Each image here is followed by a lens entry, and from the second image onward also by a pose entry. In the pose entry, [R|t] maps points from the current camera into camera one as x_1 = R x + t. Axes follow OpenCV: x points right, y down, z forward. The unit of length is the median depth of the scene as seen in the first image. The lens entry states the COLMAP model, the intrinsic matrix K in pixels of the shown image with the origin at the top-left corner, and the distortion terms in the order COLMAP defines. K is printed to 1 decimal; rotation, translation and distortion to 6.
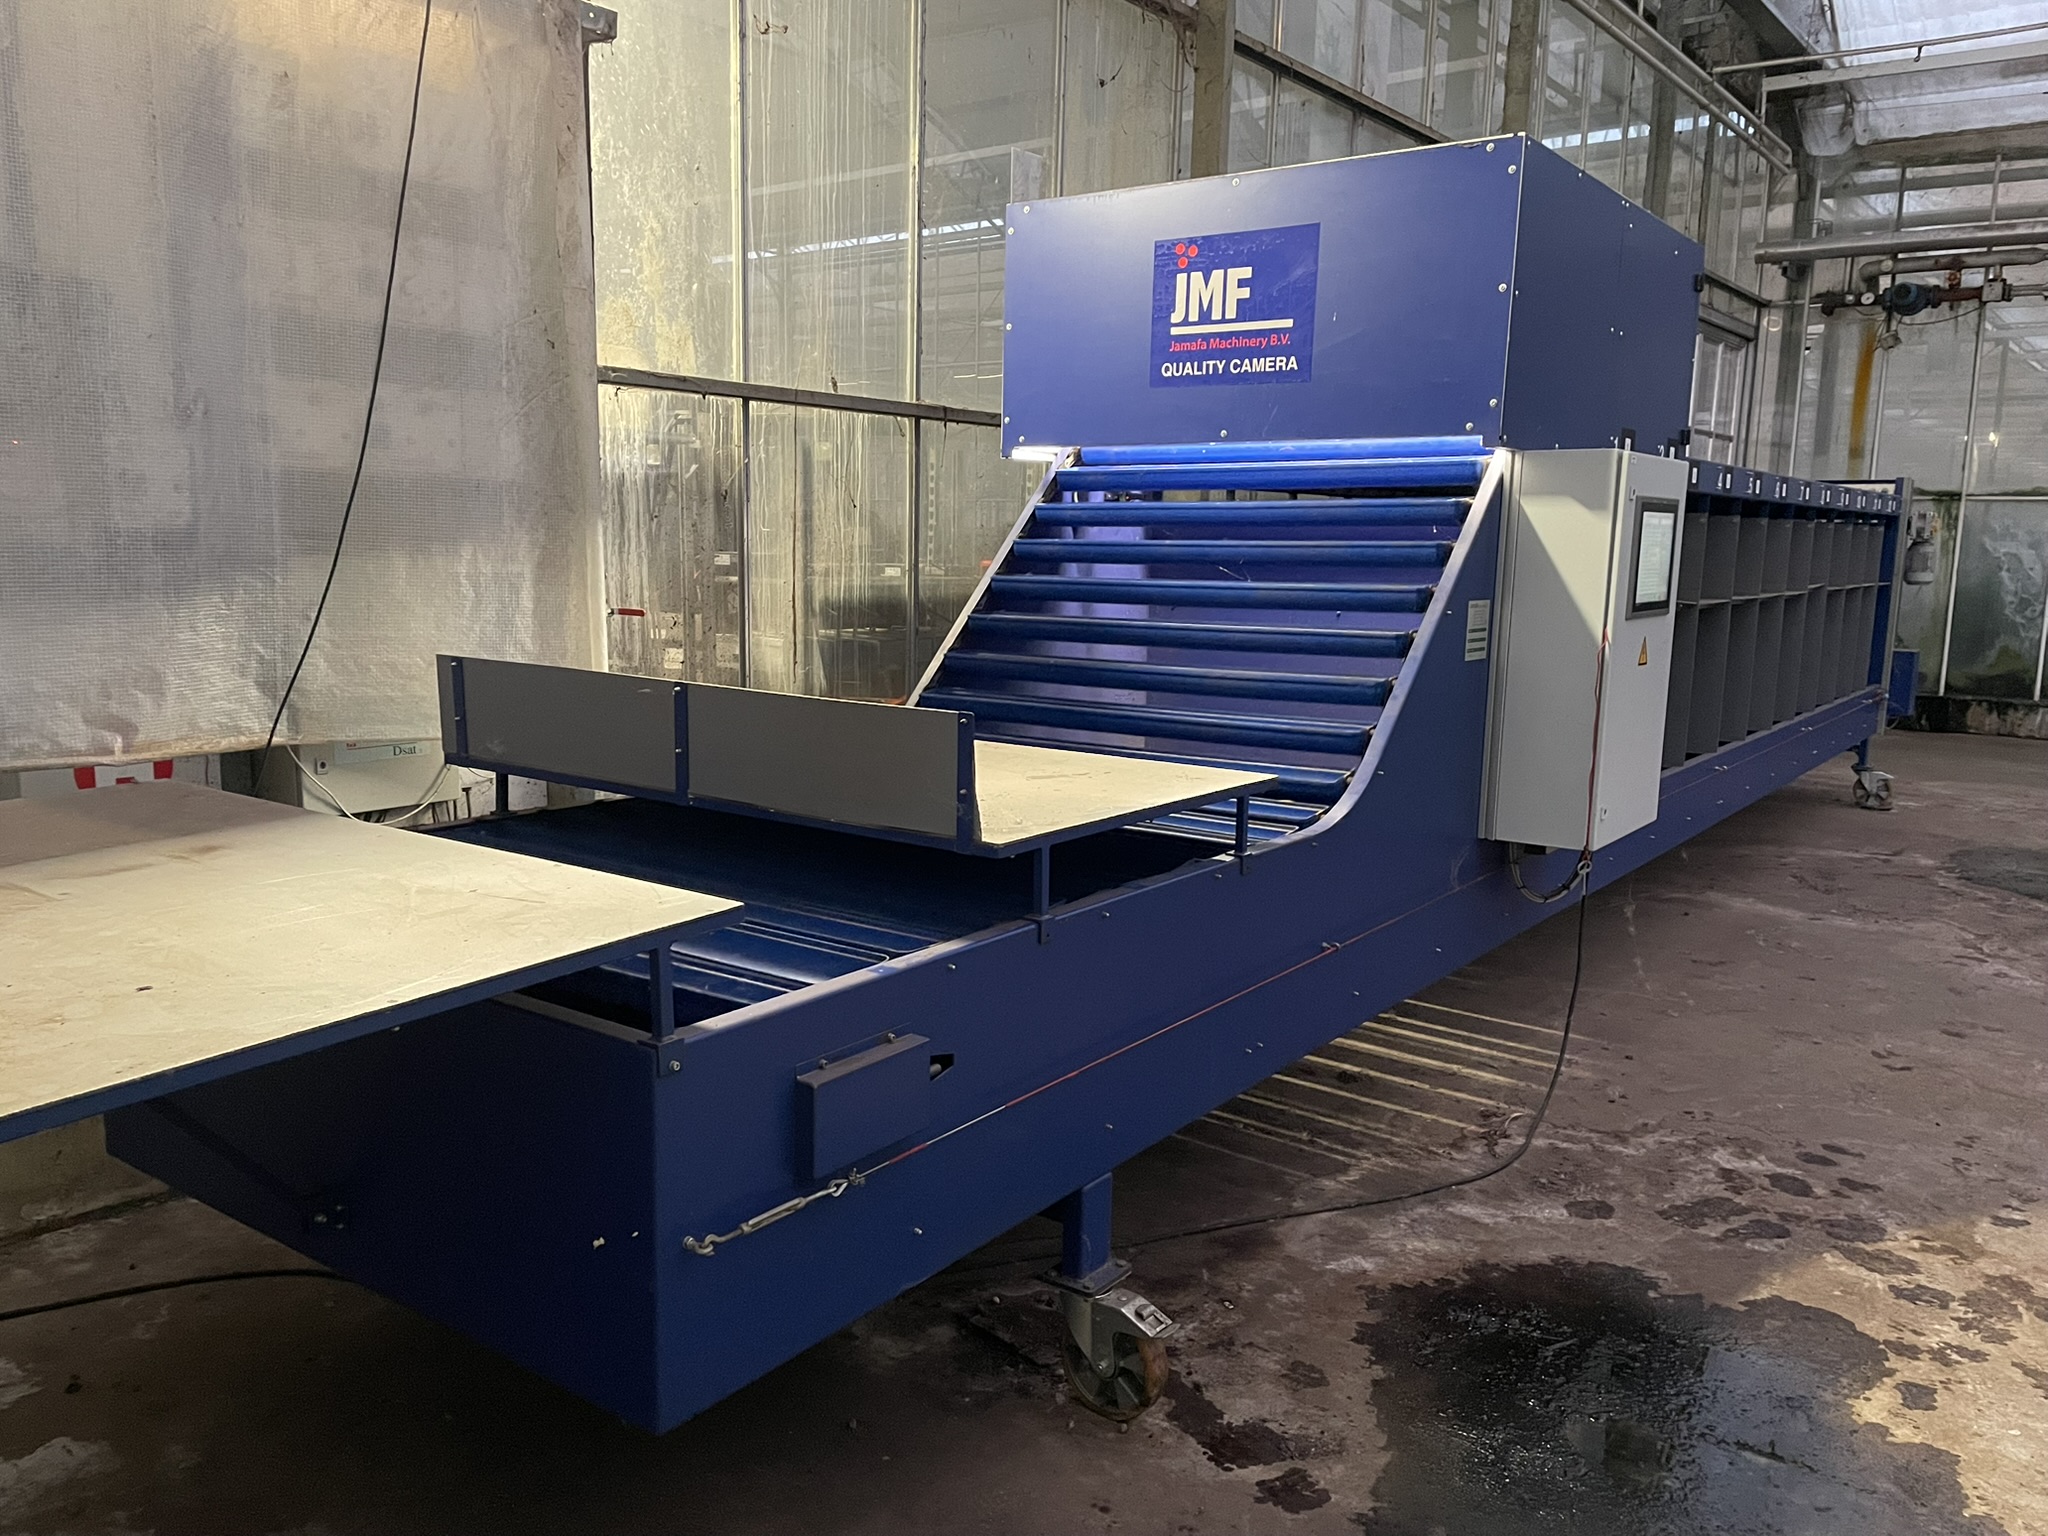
lens RADIAL K [[1545.9, 0, 1019.1], [0, 1545.9, 785.5], [0, 0, 1]] dist [0.091112, -0.118385]
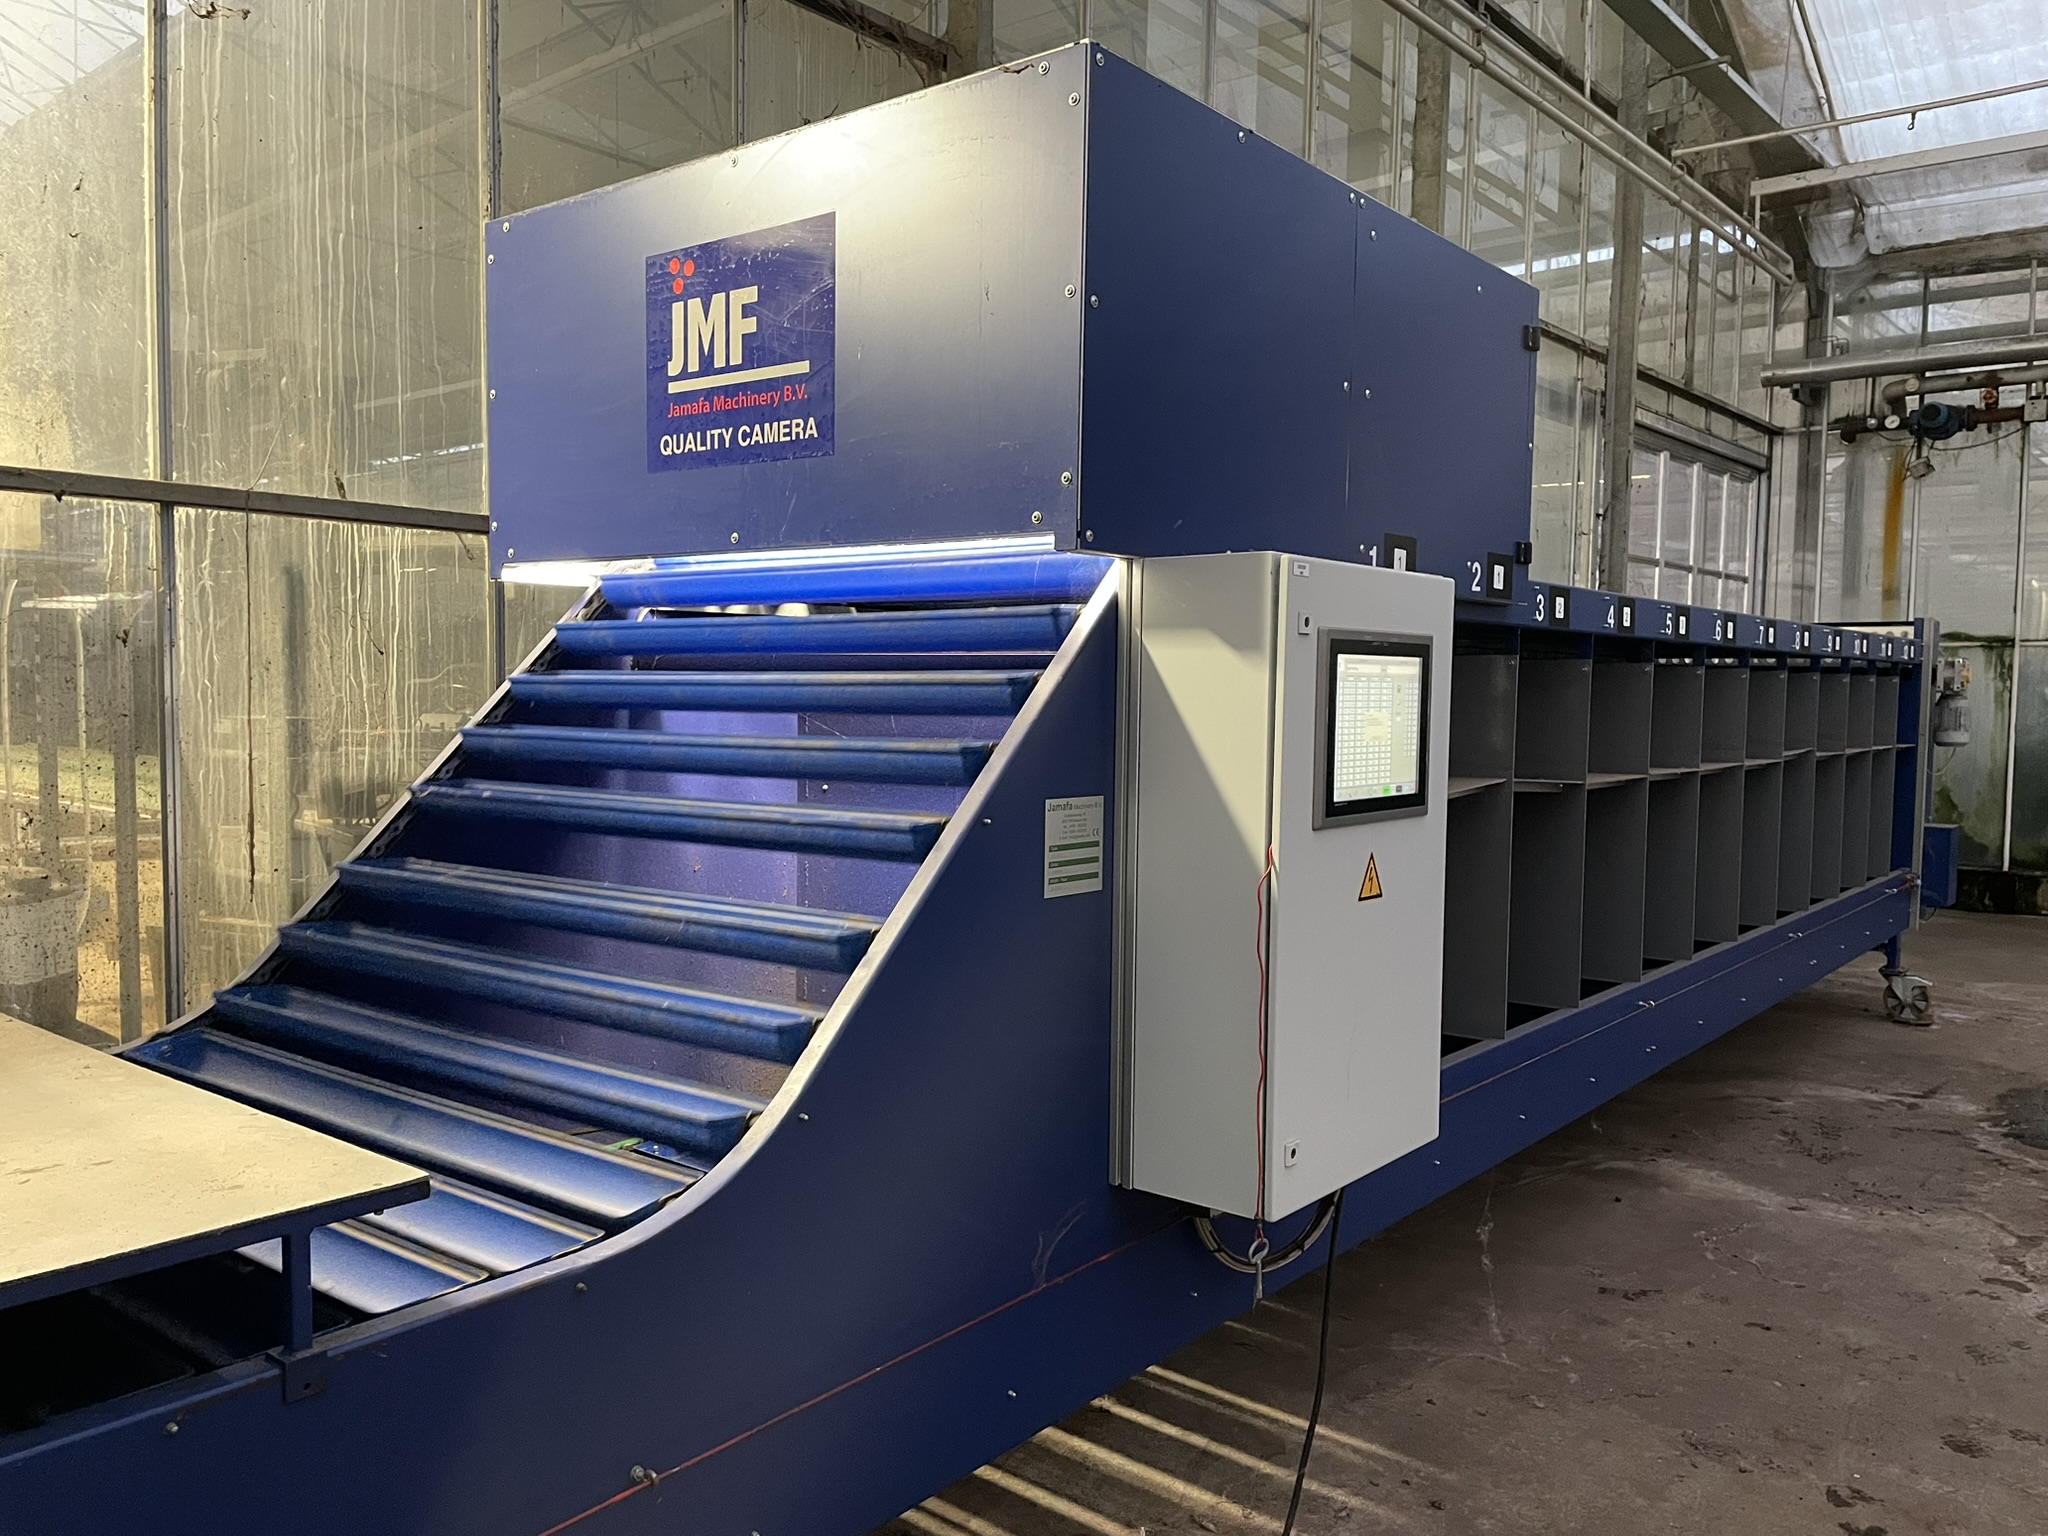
lens RADIAL K [[1545.9, 0, 1027.1], [0, 1545.9, 783.1], [0, 0, 1]] dist [0.091112, -0.118385]
pose [[0.999049, -0.003029, -0.043487, 0.228542], [-0.001292, 0.995087, -0.098999, -0.048824], [0.043573, 0.098961, 0.994137, 0.299966]]
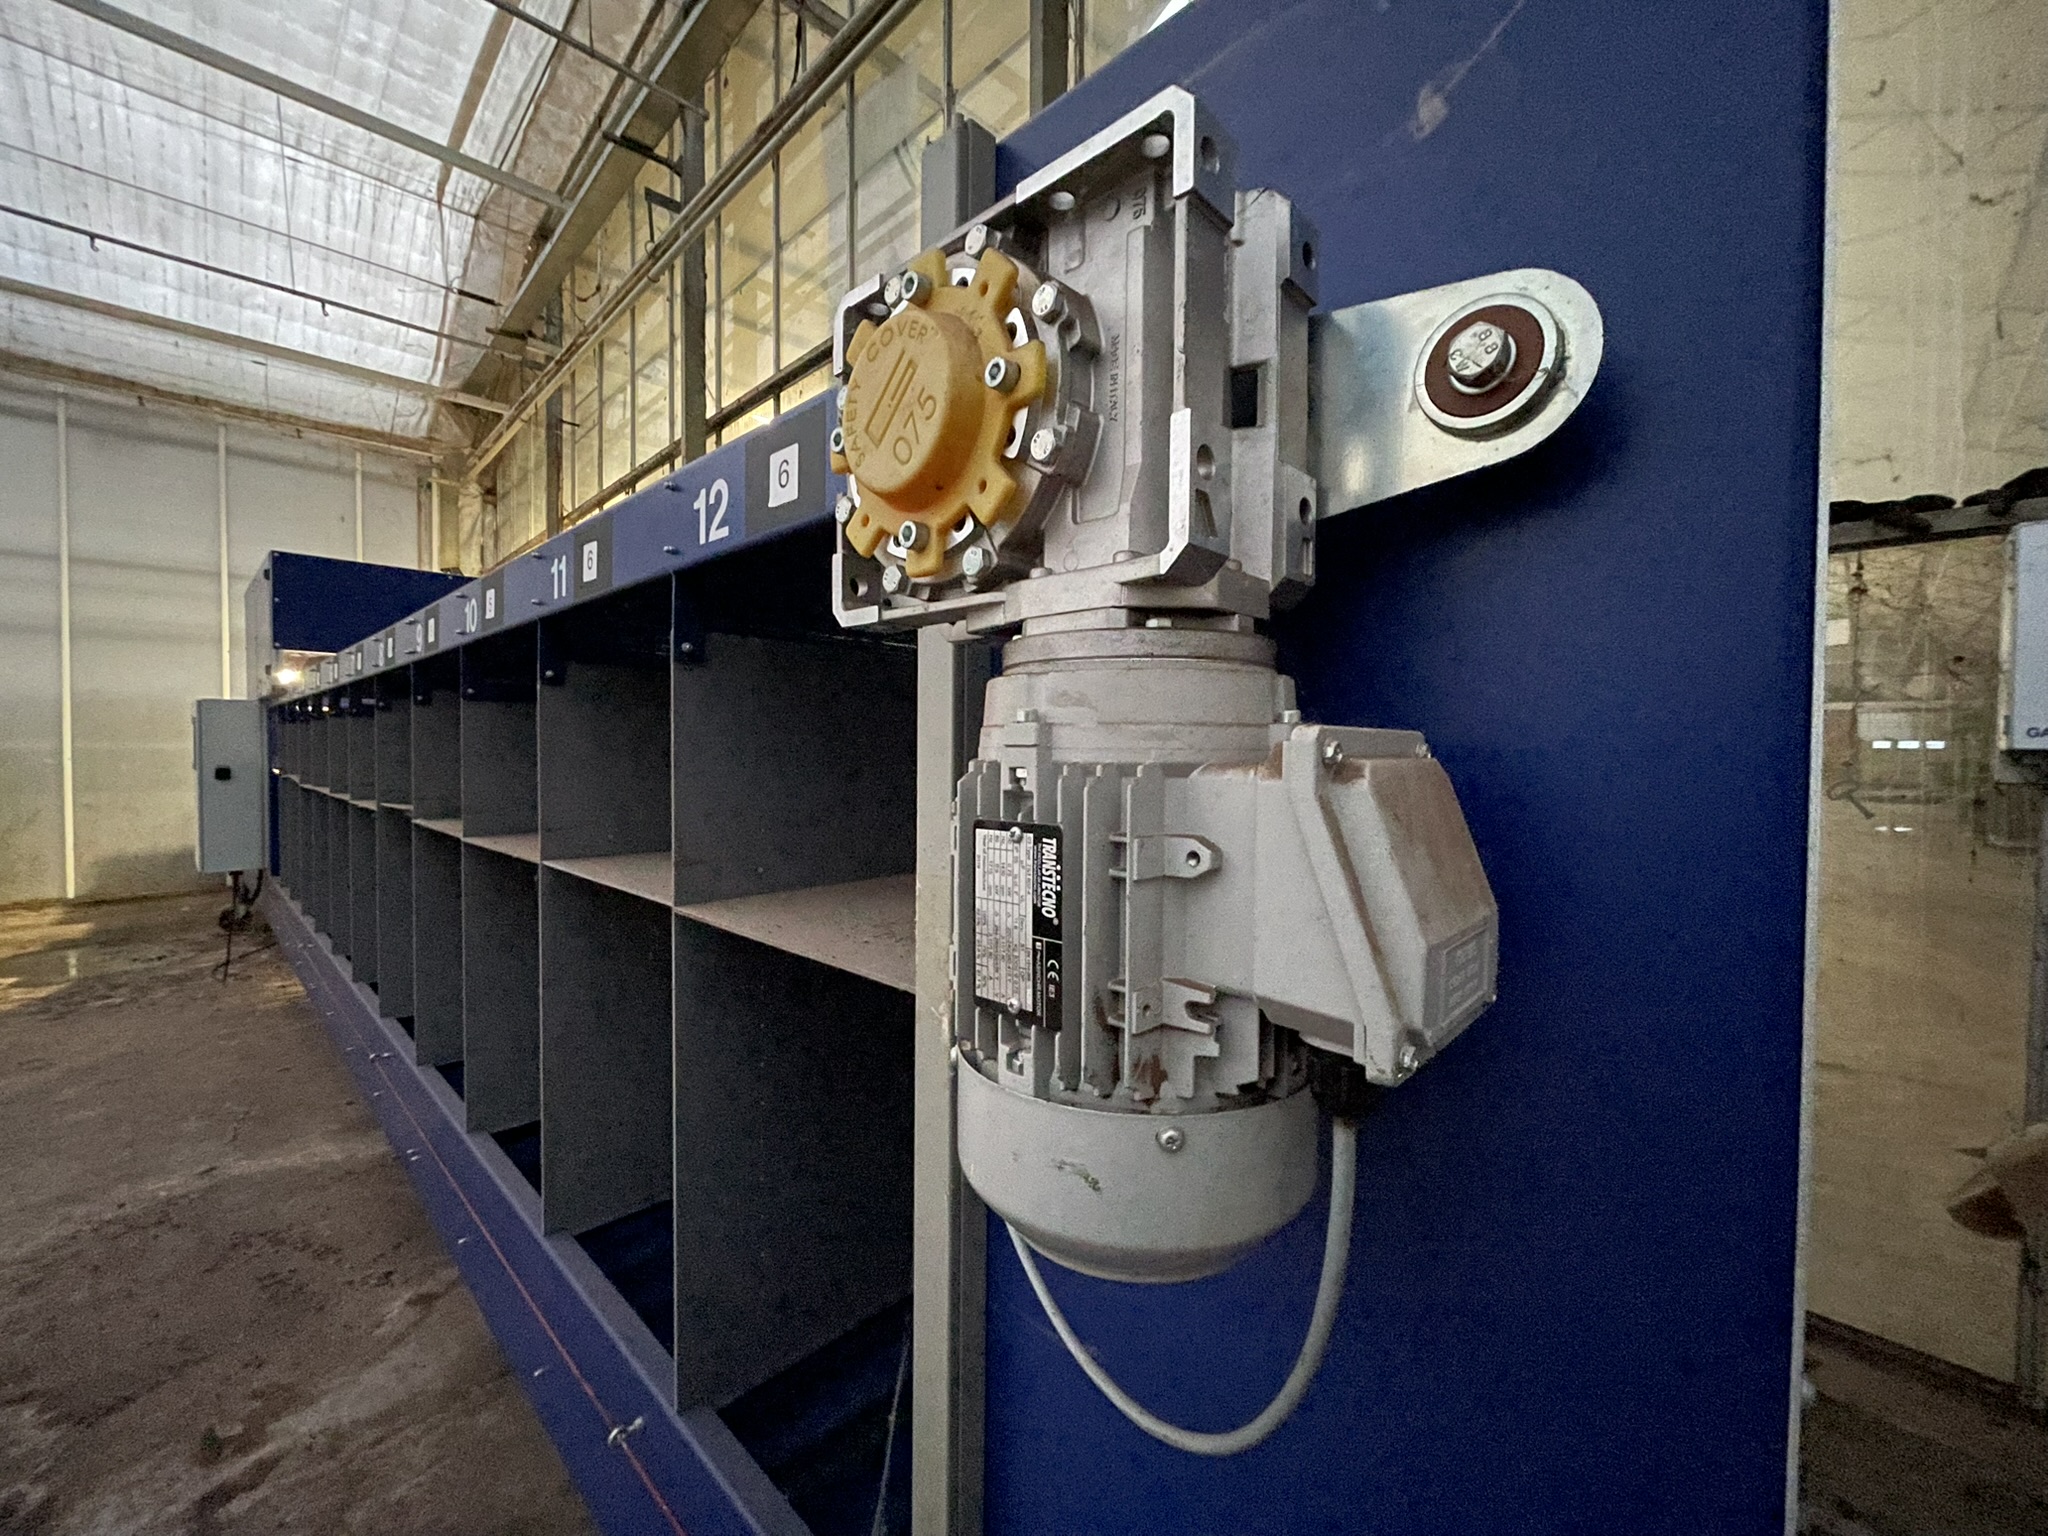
lens RADIAL K [[823.8, 0, 1020.9], [0, 823.8, 766.8], [0, 0, 1]] dist [-0.003114, -0.000632]
pose [[-0.129910, 0.003564, -0.991519, 1.112207], [-0.169240, 0.985239, 0.025715, -0.269504], [0.976975, 0.171146, -0.127390, 1.812546]]
